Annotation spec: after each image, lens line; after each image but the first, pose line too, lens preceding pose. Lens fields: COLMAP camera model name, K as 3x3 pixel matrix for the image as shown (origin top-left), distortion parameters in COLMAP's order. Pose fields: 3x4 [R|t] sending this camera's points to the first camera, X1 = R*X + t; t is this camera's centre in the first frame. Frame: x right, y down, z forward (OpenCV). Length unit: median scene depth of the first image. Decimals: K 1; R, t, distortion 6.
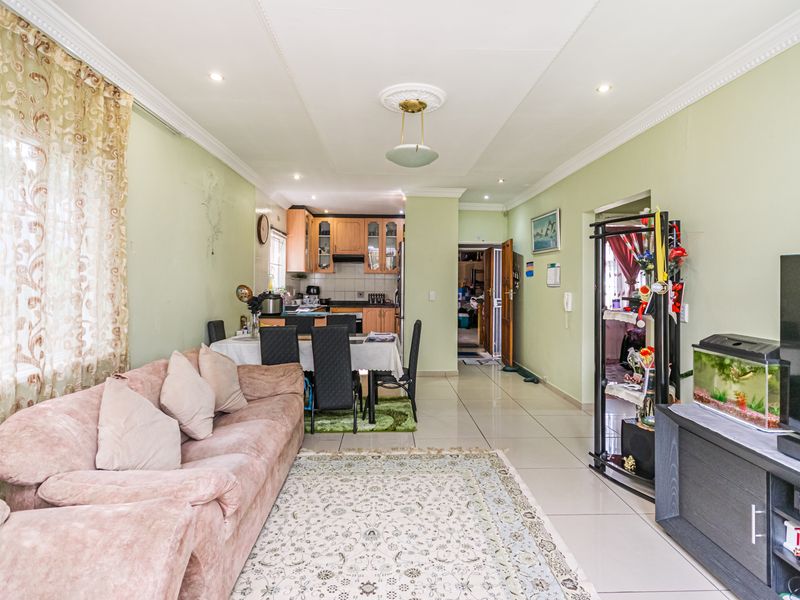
lens RADIAL K [[432.0, 0, 400.5], [0, 432.0, 274.9], [0, 0, 1]] dist [-0.000360, -0.000826]
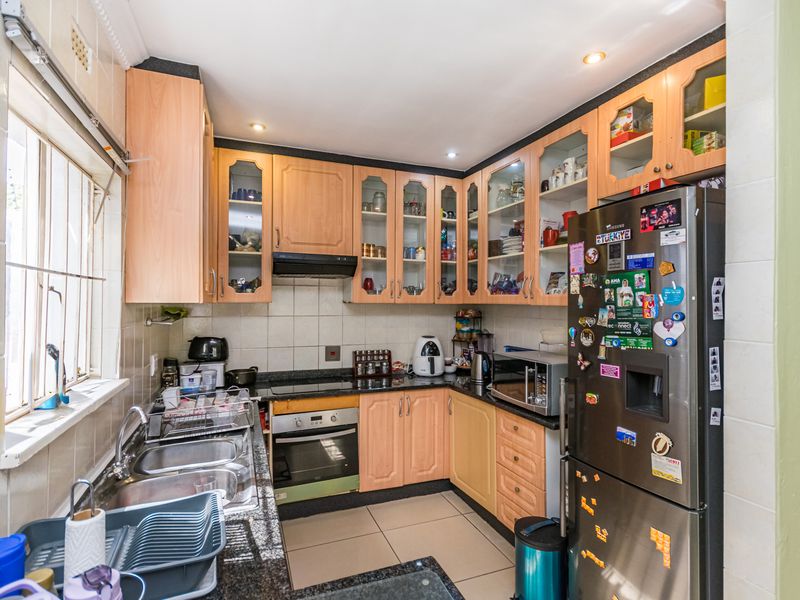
lens RADIAL K [[409.3, 0, 400.0], [0, 409.3, 300.0], [0, 0, 1]] dist [0.001221, 0.000841]
pose [[0.941664, -0.002215, 0.336548, -0.408719], [-0.002365, 0.999910, 0.013197, -0.028584], [-0.336546, -0.013223, 0.941574, 1.516779]]
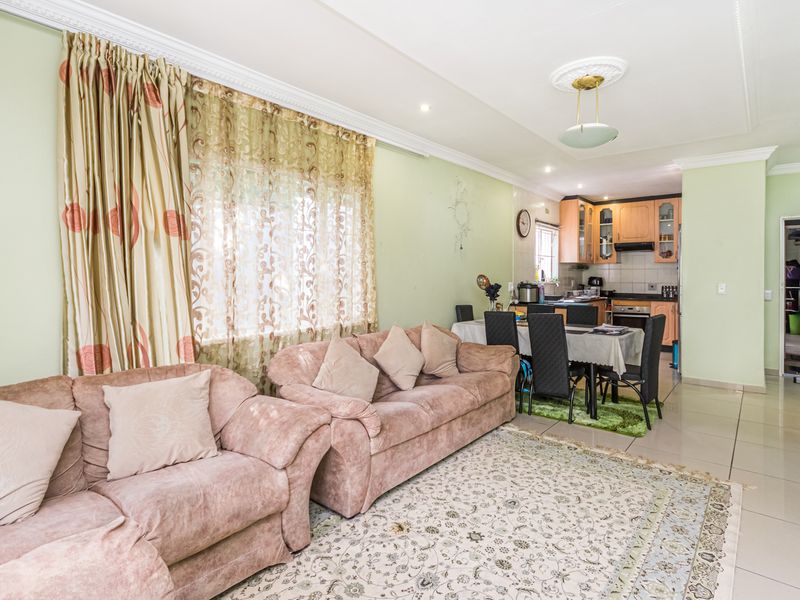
lens RADIAL K [[426.4, 0, 403.4], [0, 426.4, 273.3], [0, 0, 1]] dist [0.001607, 0.001106]
pose [[0.741466, -0.004919, -0.670973, 0.290138], [0.013898, 0.999871, 0.008028, 0.009372], [0.670847, -0.015277, 0.741438, 0.024989]]
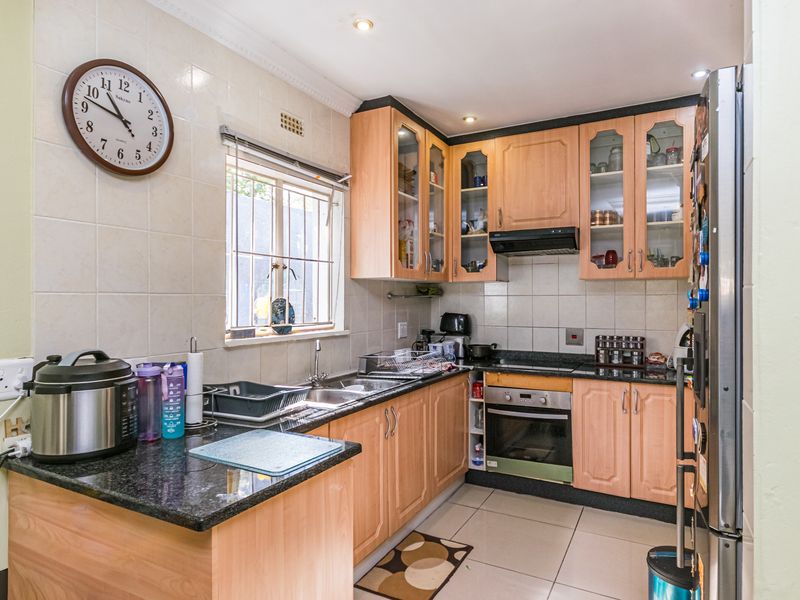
lens RADIAL K [[485.7, 0, 409.9], [0, 485.7, 299.0], [0, 0, 1]] dist [-0.000966, 0.000292]
pose [[0.866656, -0.009506, -0.498815, -0.013346], [0.016113, 0.999830, 0.008942, 0.015384], [0.498646, -0.015787, 0.866662, 1.402957]]
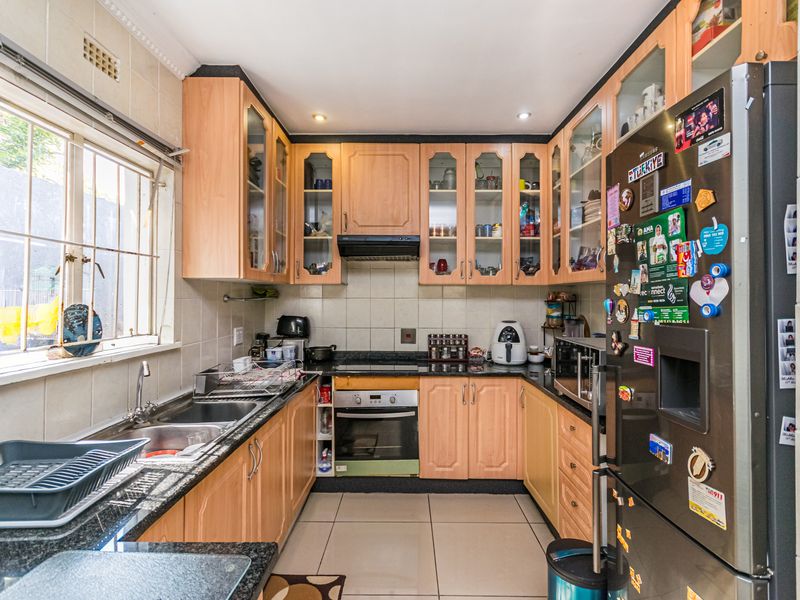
lens RADIAL K [[396.0, 0, 407.0], [0, 396.0, 295.0], [0, 0, 1]] dist [0.000939, 0.000252]
pose [[0.999370, -0.005289, -0.035100, -0.199845], [0.005636, 0.999936, 0.009785, 0.005357], [0.035046, -0.009977, 0.999336, 1.545351]]
